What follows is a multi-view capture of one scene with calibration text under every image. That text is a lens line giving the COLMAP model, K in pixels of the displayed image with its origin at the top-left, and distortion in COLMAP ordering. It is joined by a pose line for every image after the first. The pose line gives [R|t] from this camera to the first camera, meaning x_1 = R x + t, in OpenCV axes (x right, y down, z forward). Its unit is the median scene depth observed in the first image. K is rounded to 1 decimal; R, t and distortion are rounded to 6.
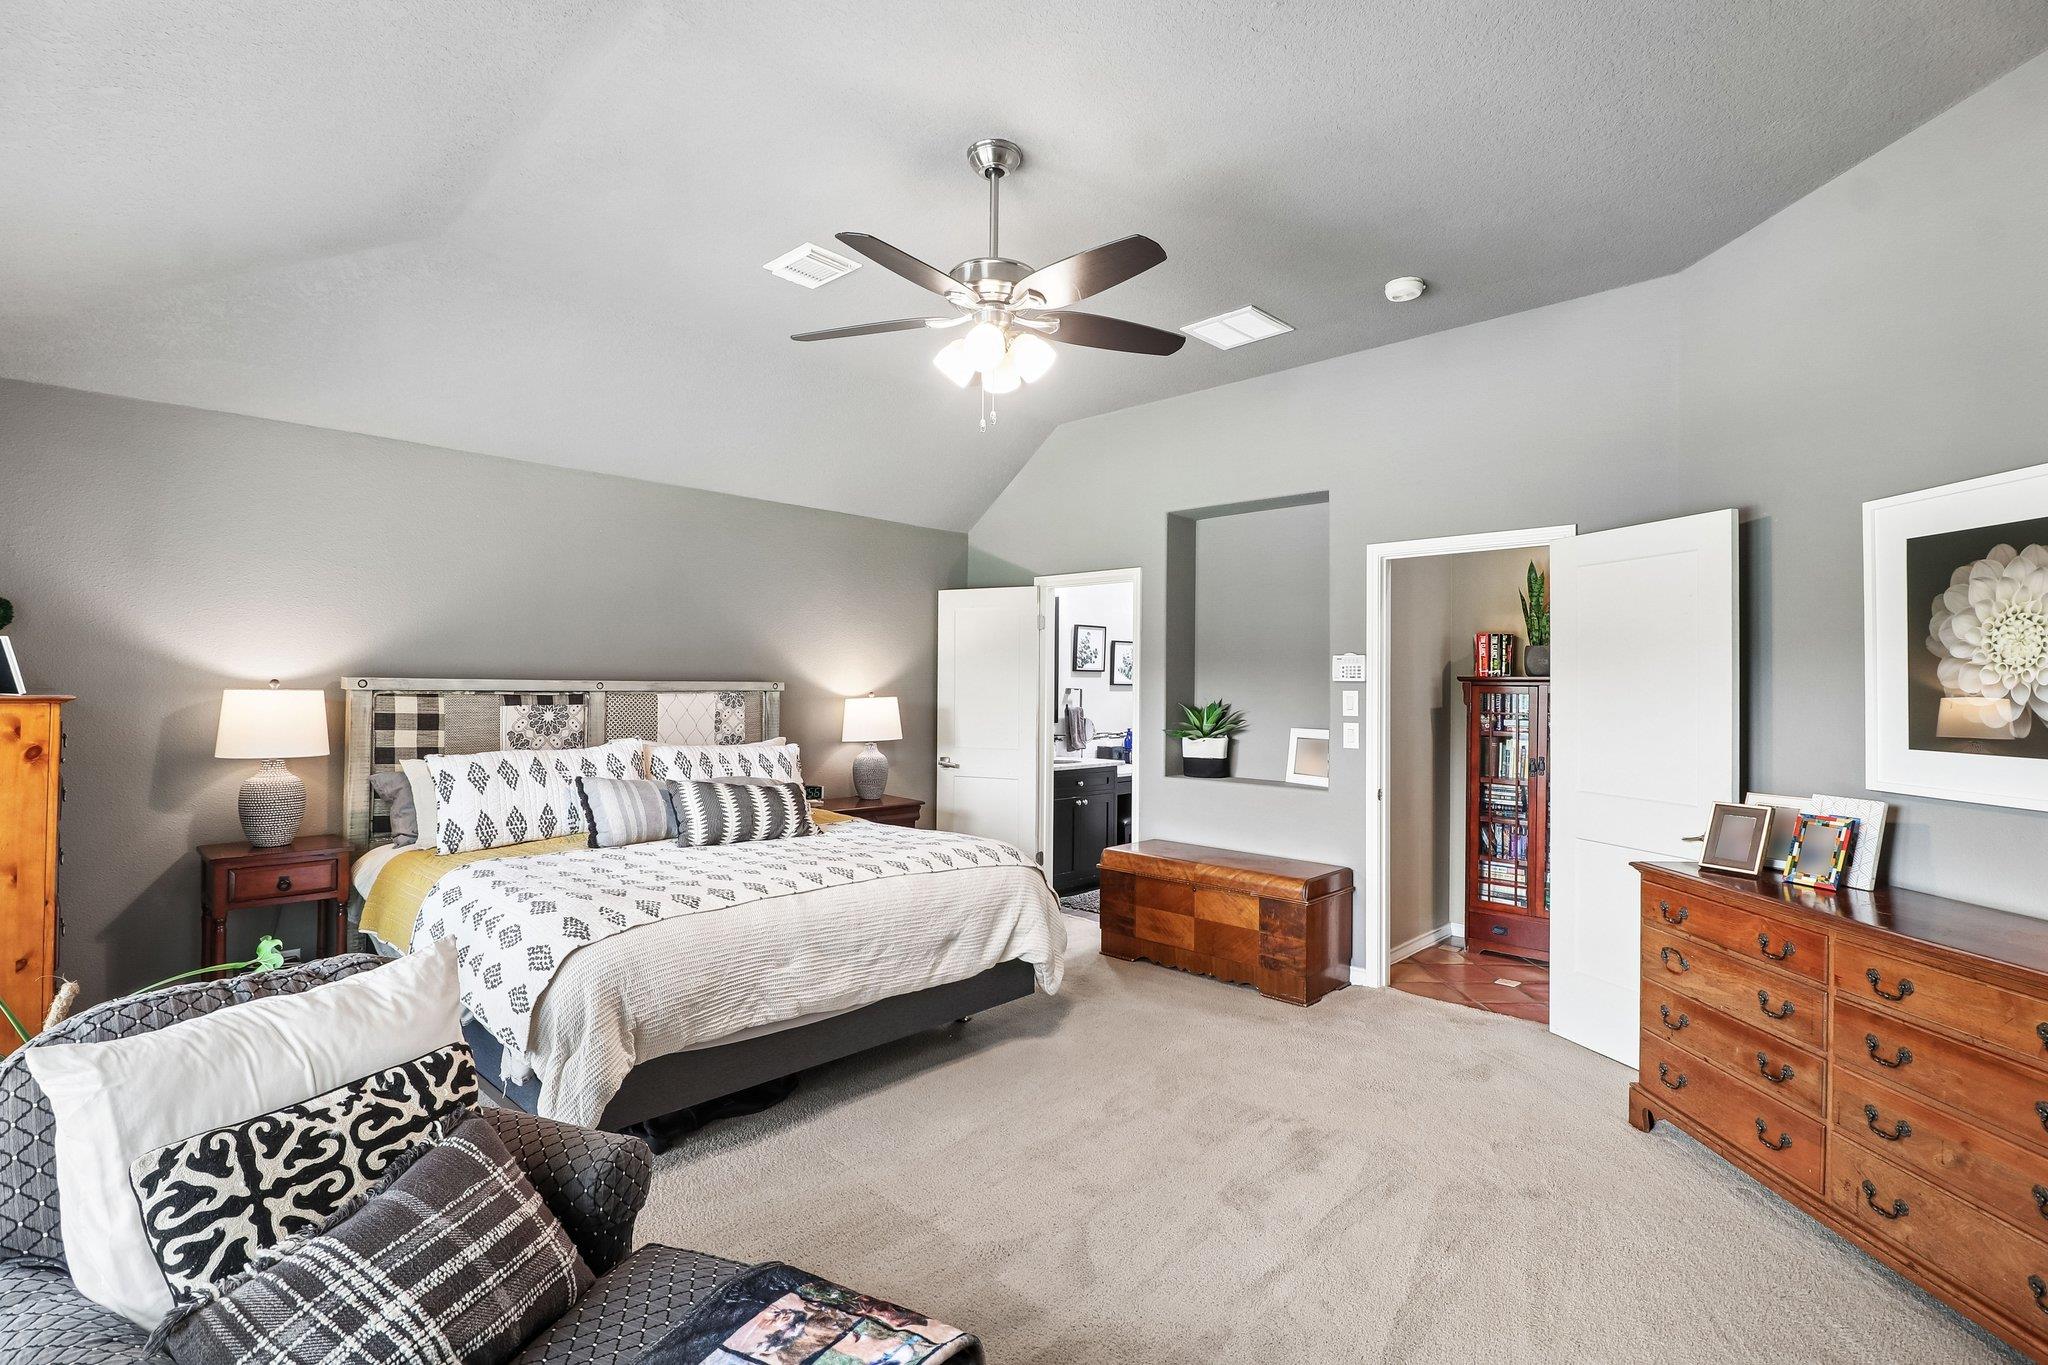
lens RADIAL K [[961.0, 0, 1031.1], [0, 961.0, 680.8], [0, 0, 1]] dist [-0.005592, -0.004349]
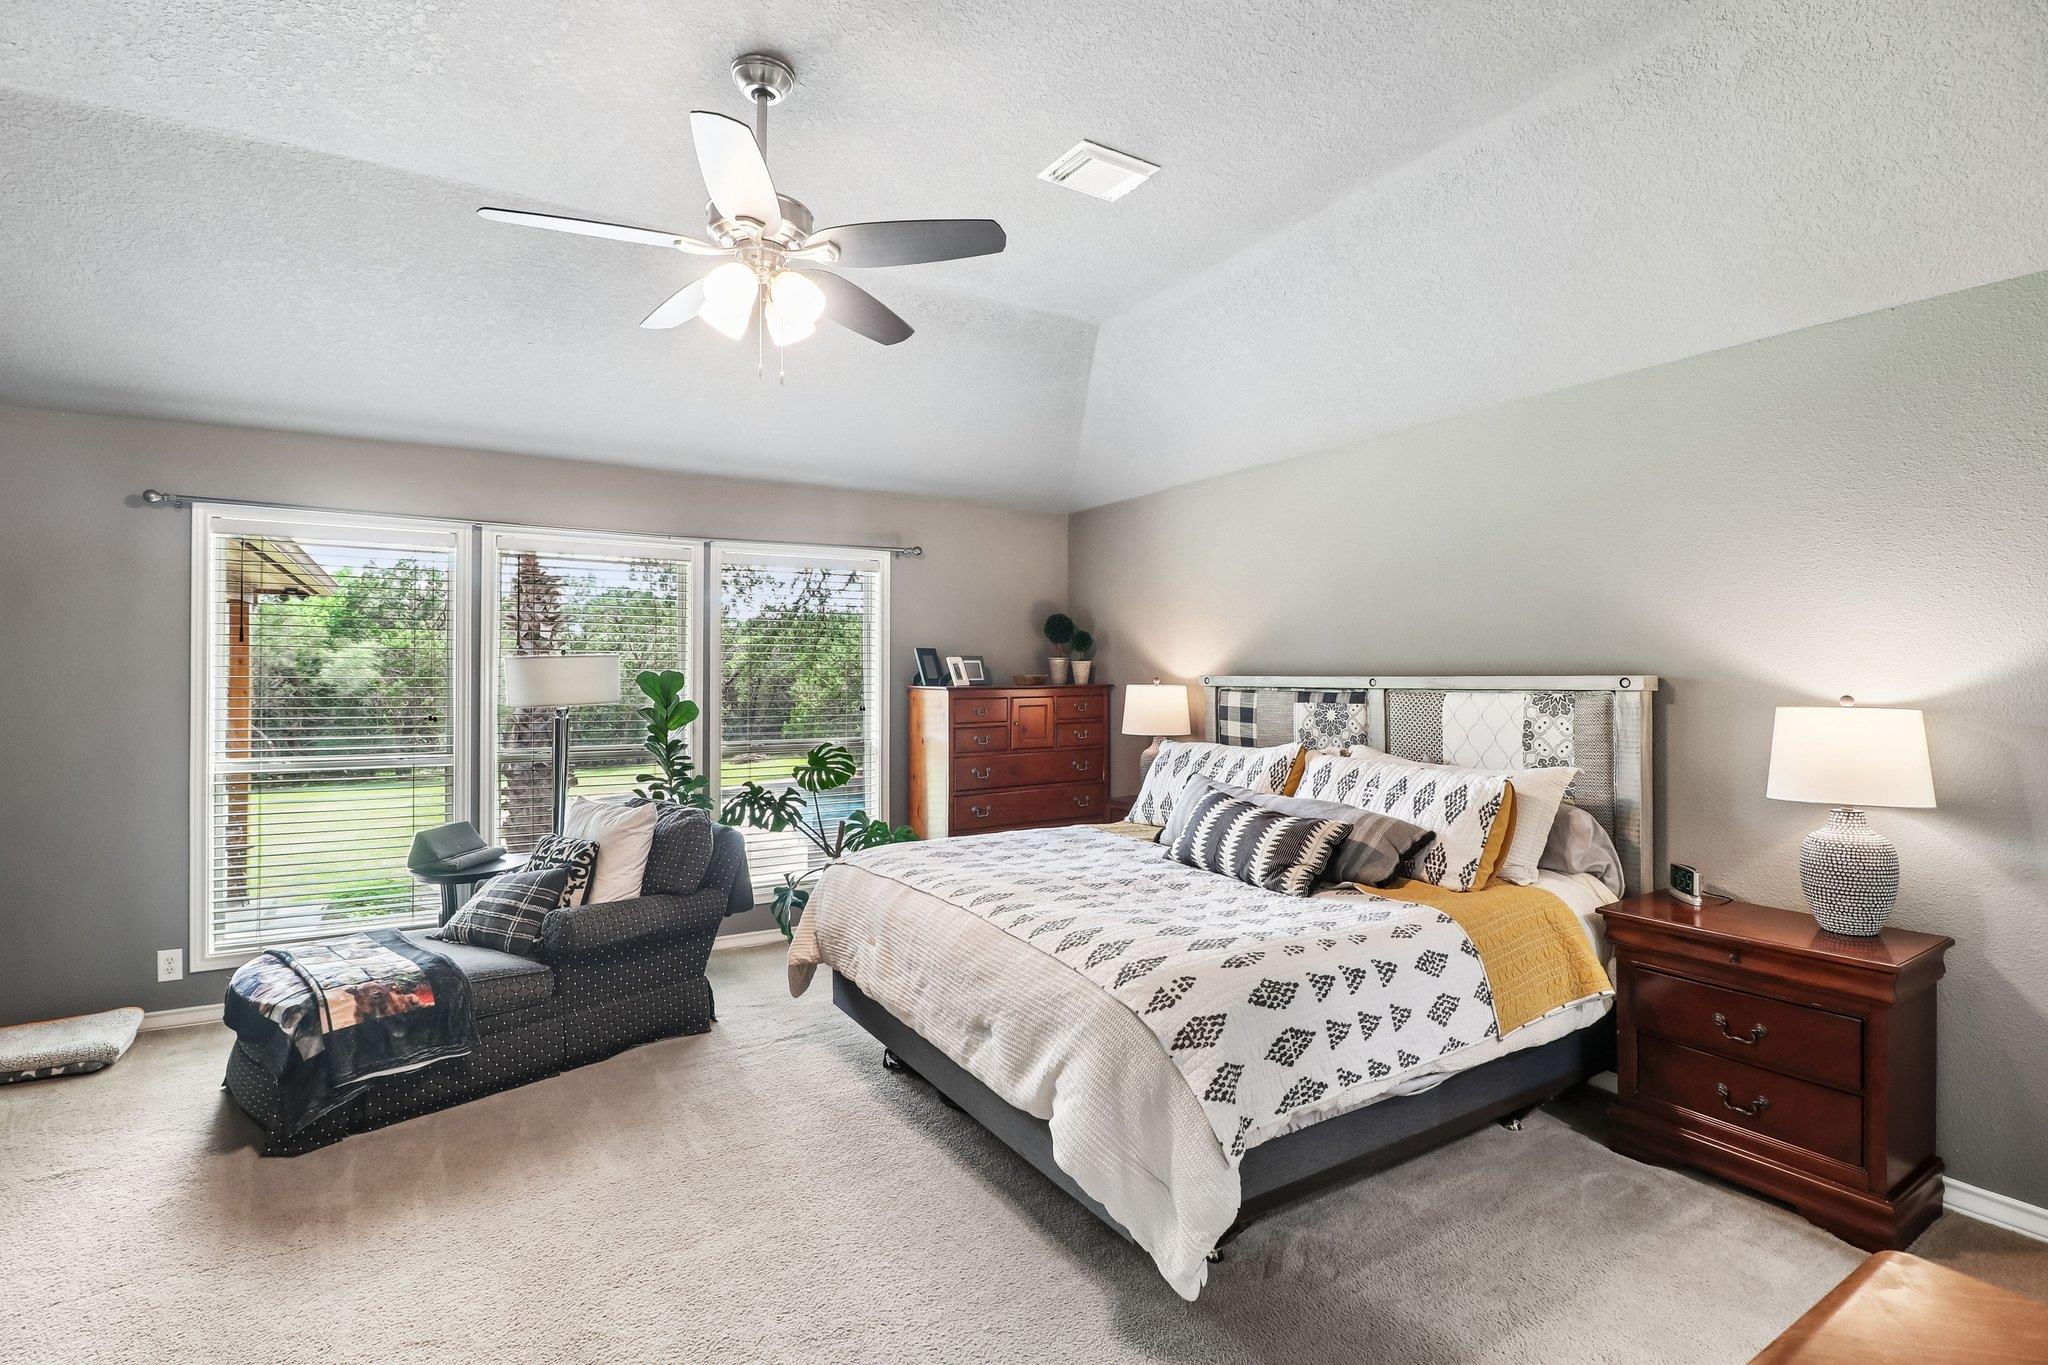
lens RADIAL K [[961.0, 0, 1007.5], [0, 961.0, 675.5], [0, 0, 1]] dist [-0.005592, -0.004349]
pose [[-0.273002, -0.012185, -0.961936, 0.519452], [0.000525, 0.999918, -0.012815, 0.011093], [0.962013, -0.004003, -0.272973, 1.034639]]
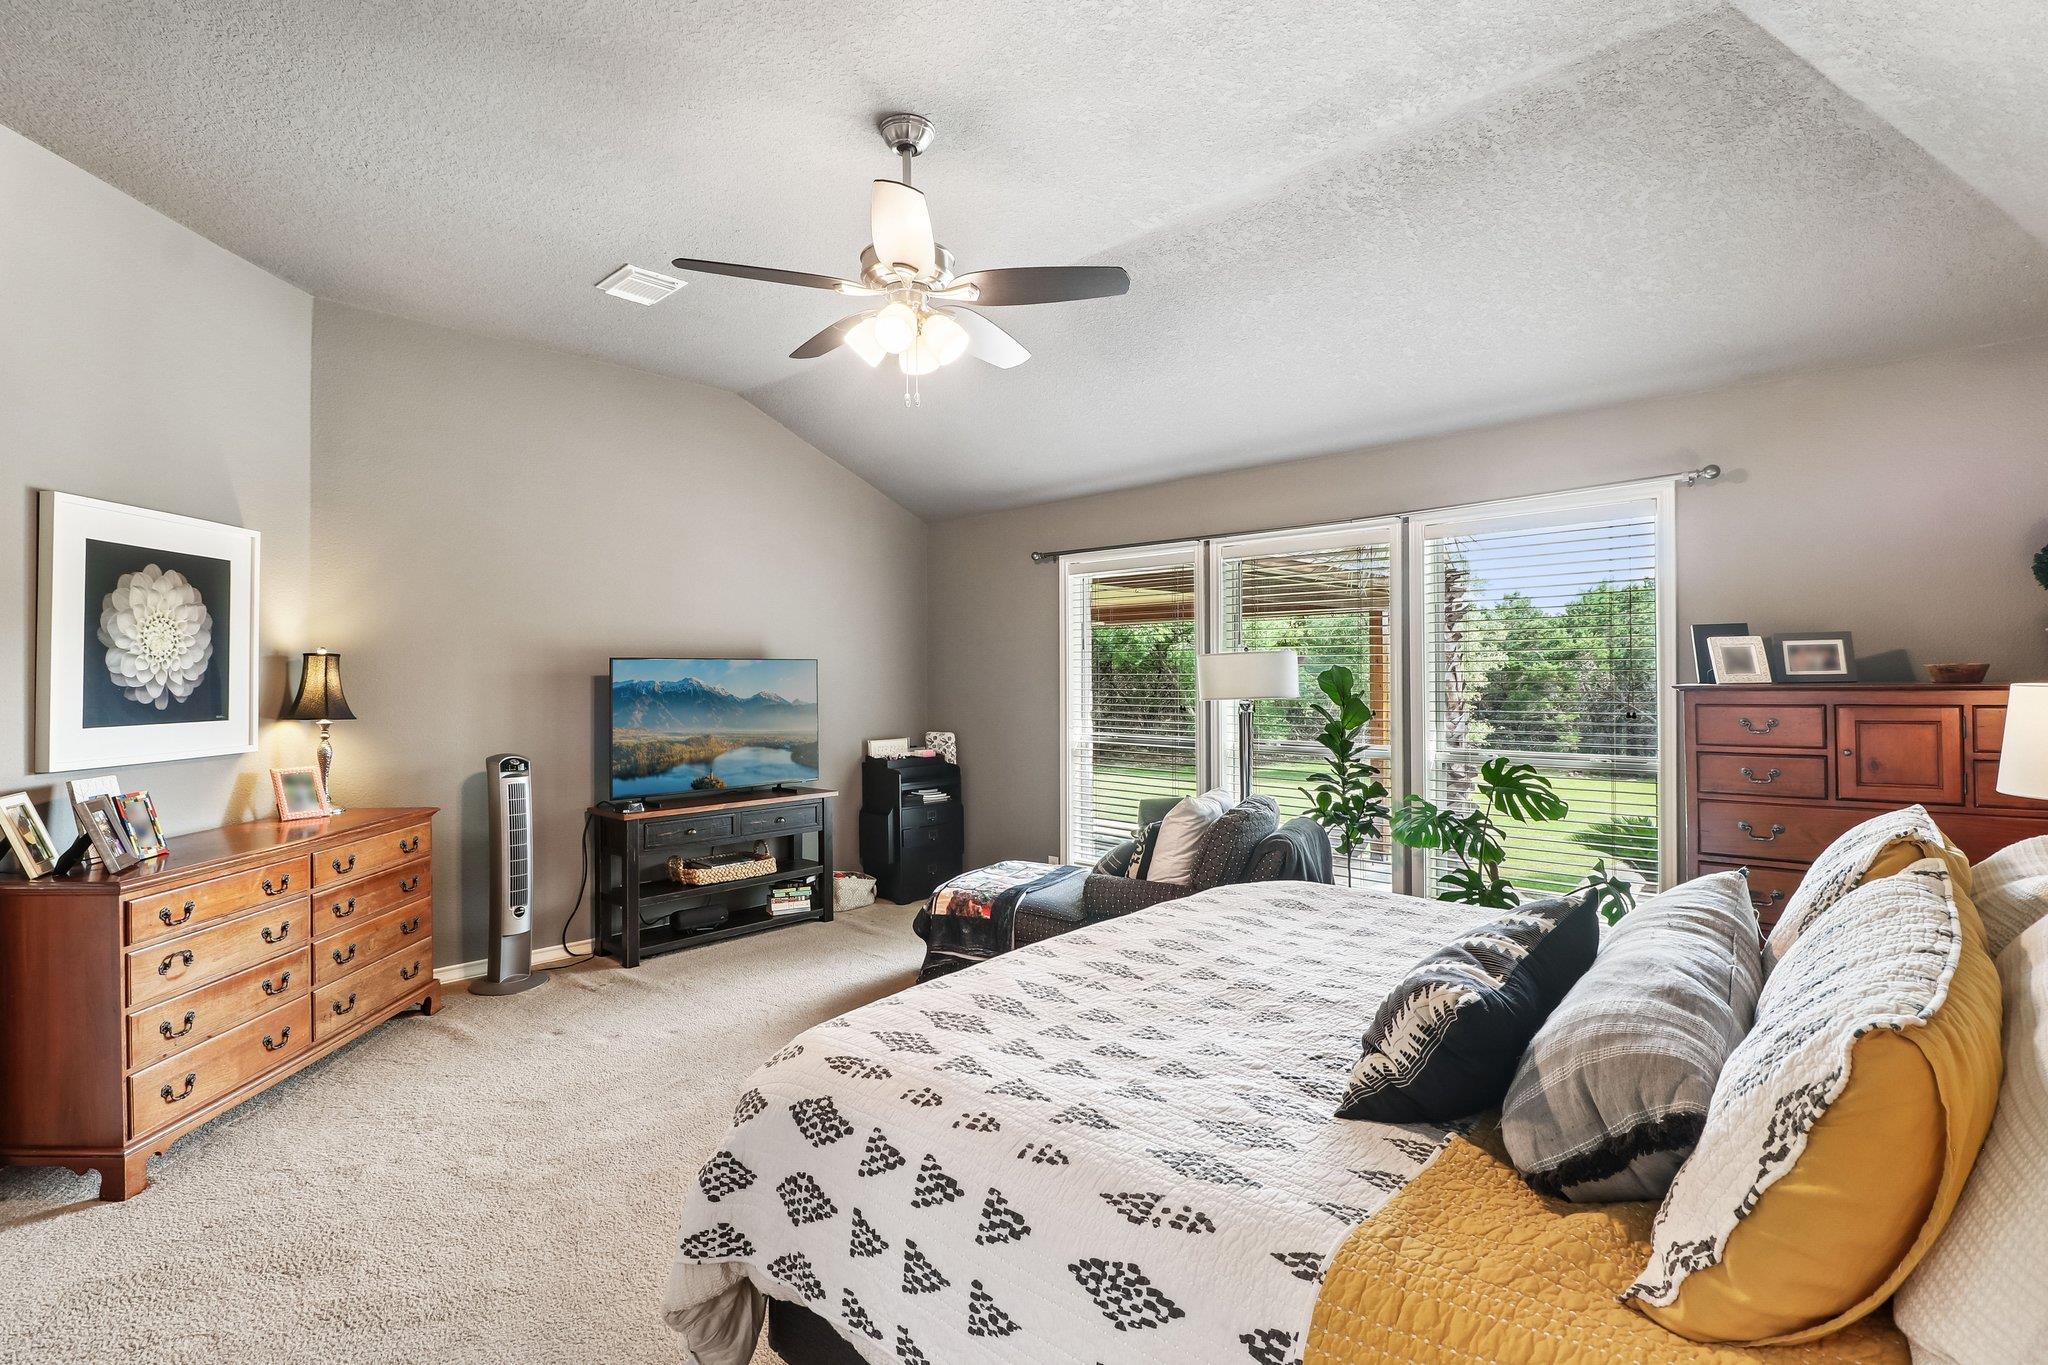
lens RADIAL K [[961.0, 0, 1010.0], [0, 961.0, 680.8], [0, 0, 1]] dist [-0.005592, -0.004349]
pose [[-0.999968, -0.003321, 0.007252, -0.107796], [-0.003310, 0.999993, 0.001487, 0.007643], [-0.007256, 0.001463, -0.999973, 1.403750]]
